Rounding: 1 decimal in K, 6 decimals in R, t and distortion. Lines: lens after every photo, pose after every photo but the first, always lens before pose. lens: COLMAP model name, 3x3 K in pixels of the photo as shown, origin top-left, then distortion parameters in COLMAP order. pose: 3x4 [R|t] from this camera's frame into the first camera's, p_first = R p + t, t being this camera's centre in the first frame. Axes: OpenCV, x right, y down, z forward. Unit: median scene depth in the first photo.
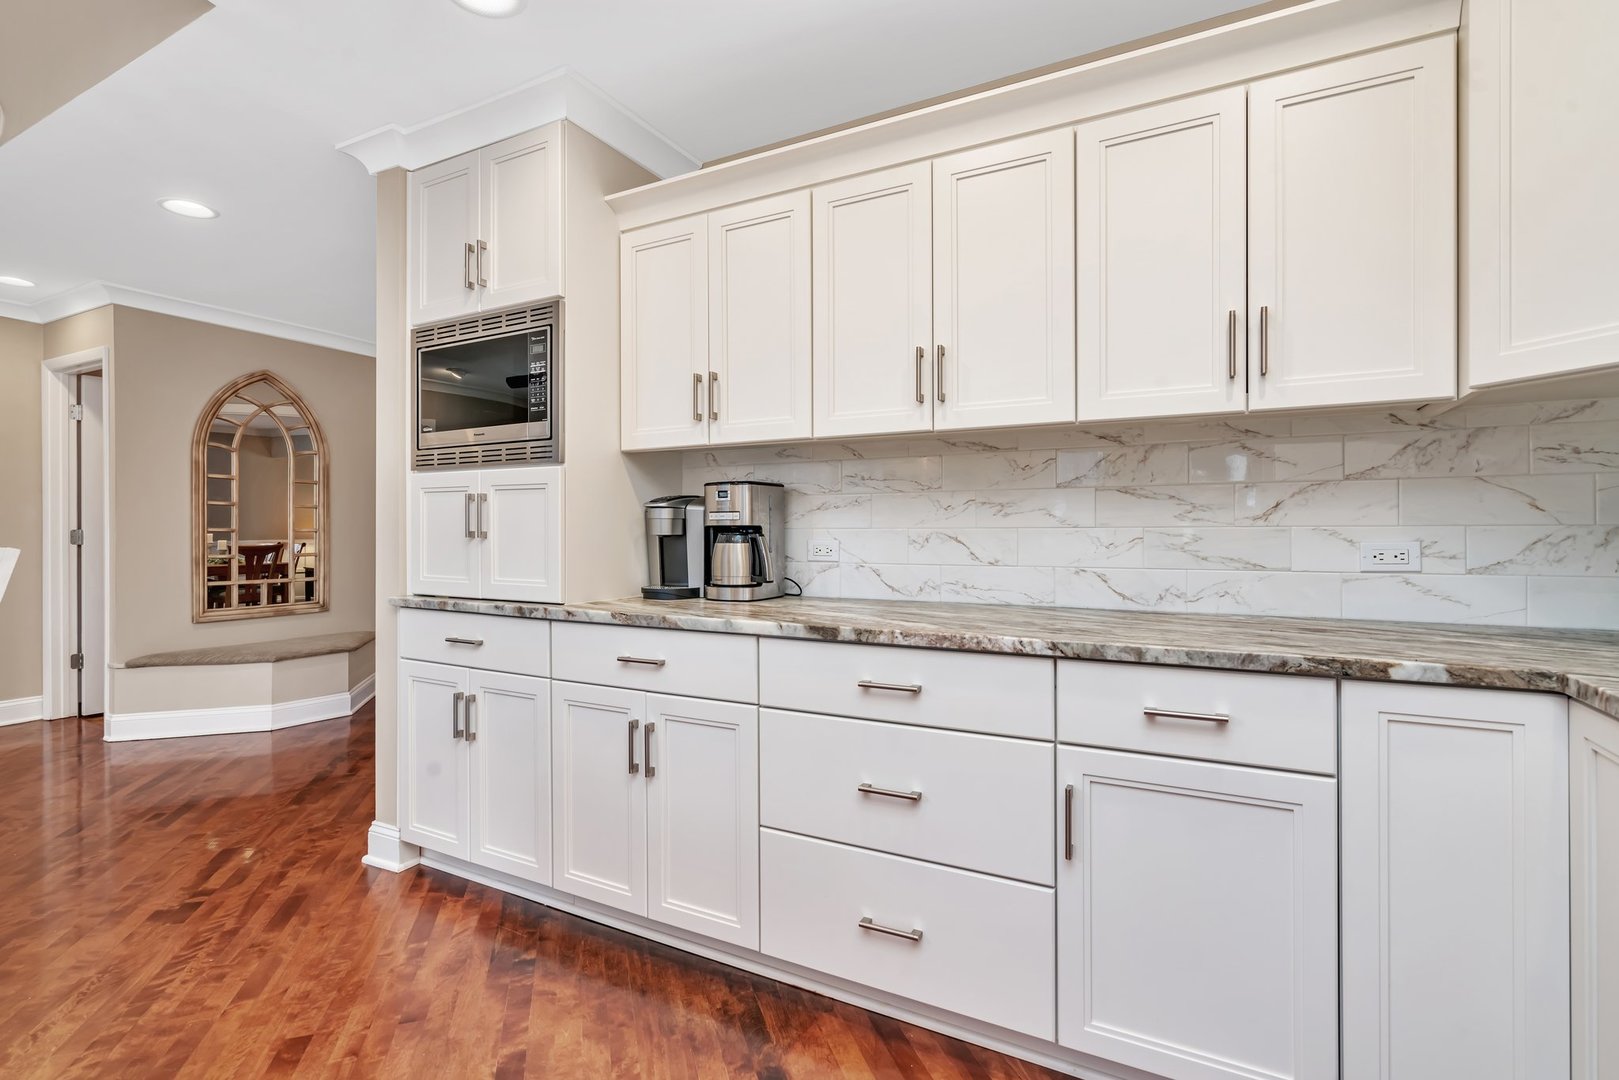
lens RADIAL K [[762.2, 0, 802.4], [0, 762.2, 529.6], [0, 0, 1]] dist [-0.001502, -0.000021]
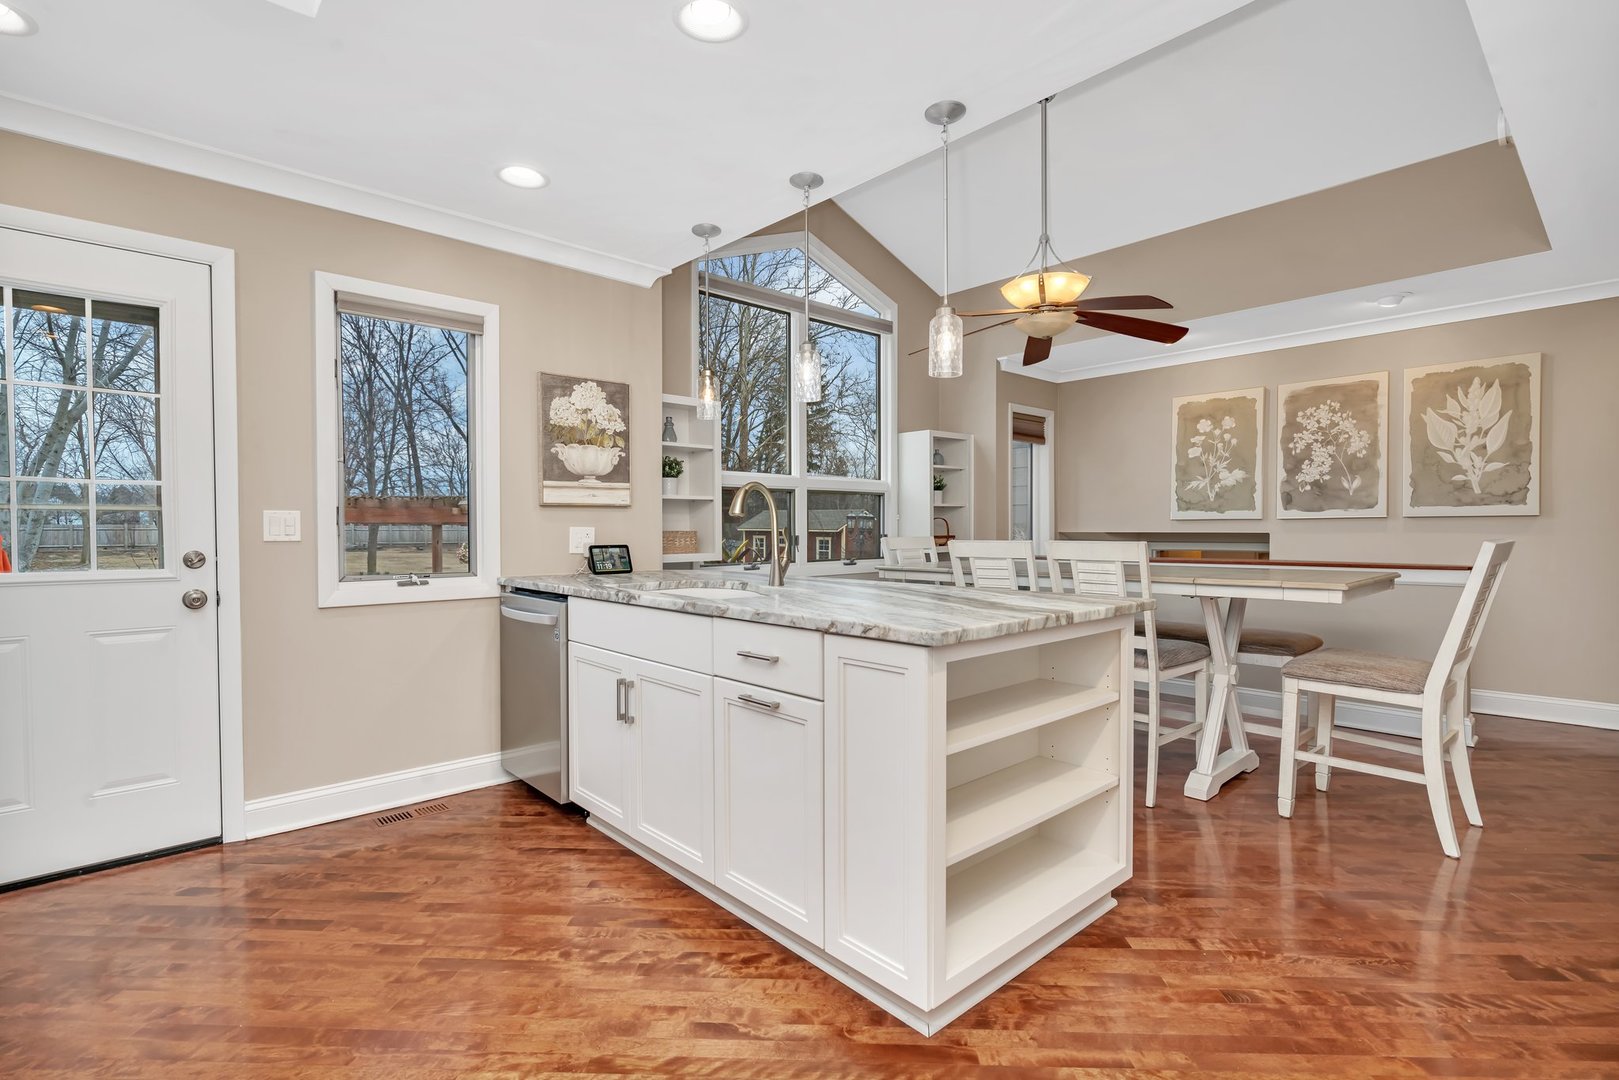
lens RADIAL K [[762.2, 0, 813.2], [0, 762.2, 544.5], [0, 0, 1]] dist [-0.001502, -0.000021]
pose [[-0.329644, 0.022948, -0.943826, 0.275812], [0.002327, 0.999721, 0.023494, 0.001754], [0.944102, 0.005548, -0.329606, 0.581403]]
